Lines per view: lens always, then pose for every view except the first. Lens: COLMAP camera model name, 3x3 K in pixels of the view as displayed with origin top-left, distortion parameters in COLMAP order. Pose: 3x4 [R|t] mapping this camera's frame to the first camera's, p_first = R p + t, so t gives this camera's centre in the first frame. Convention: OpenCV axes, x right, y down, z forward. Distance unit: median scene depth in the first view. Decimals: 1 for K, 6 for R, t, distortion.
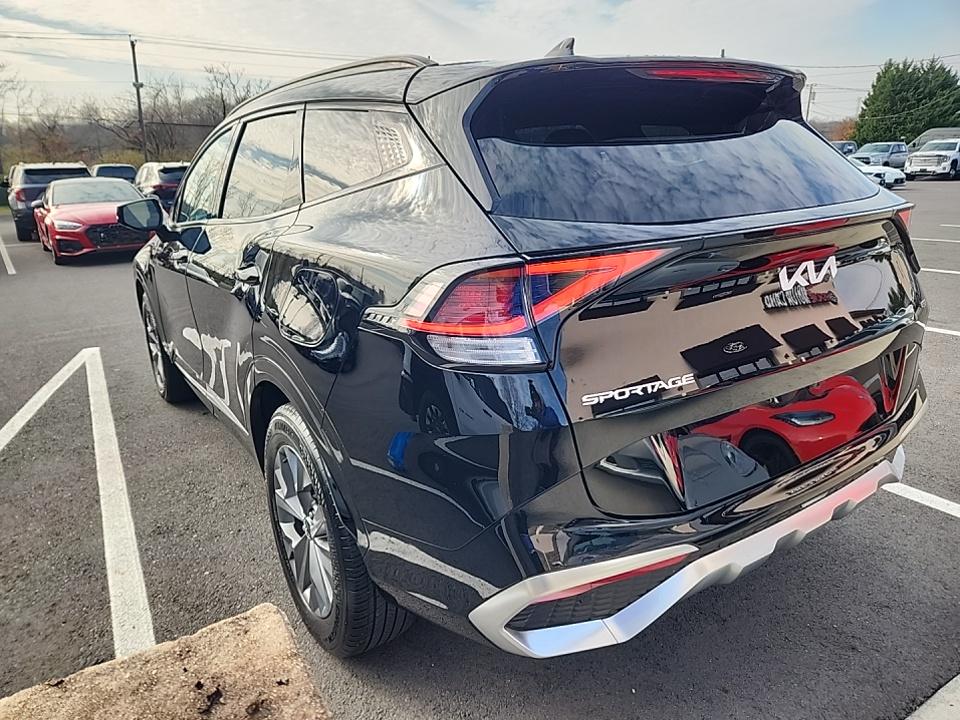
lens RADIAL K [[668.7, 0, 480.2], [0, 668.7, 357.5], [0, 0, 1]] dist [0.036598, 0.001403]
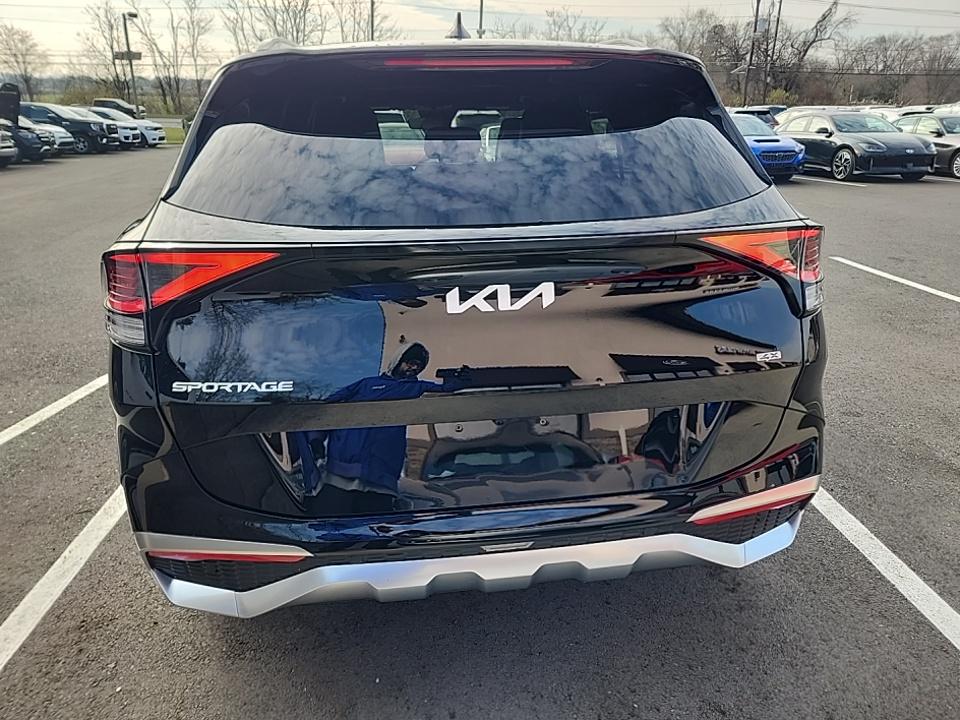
lens RADIAL K [[668.7, 0, 479.4], [0, 668.7, 361.2], [0, 0, 1]] dist [0.036598, 0.001403]
pose [[0.901596, 0.180415, -0.393161, 0.966259], [-0.149912, 0.982866, 0.107243, -0.156266], [0.405773, -0.037750, 0.913194, 0.208801]]
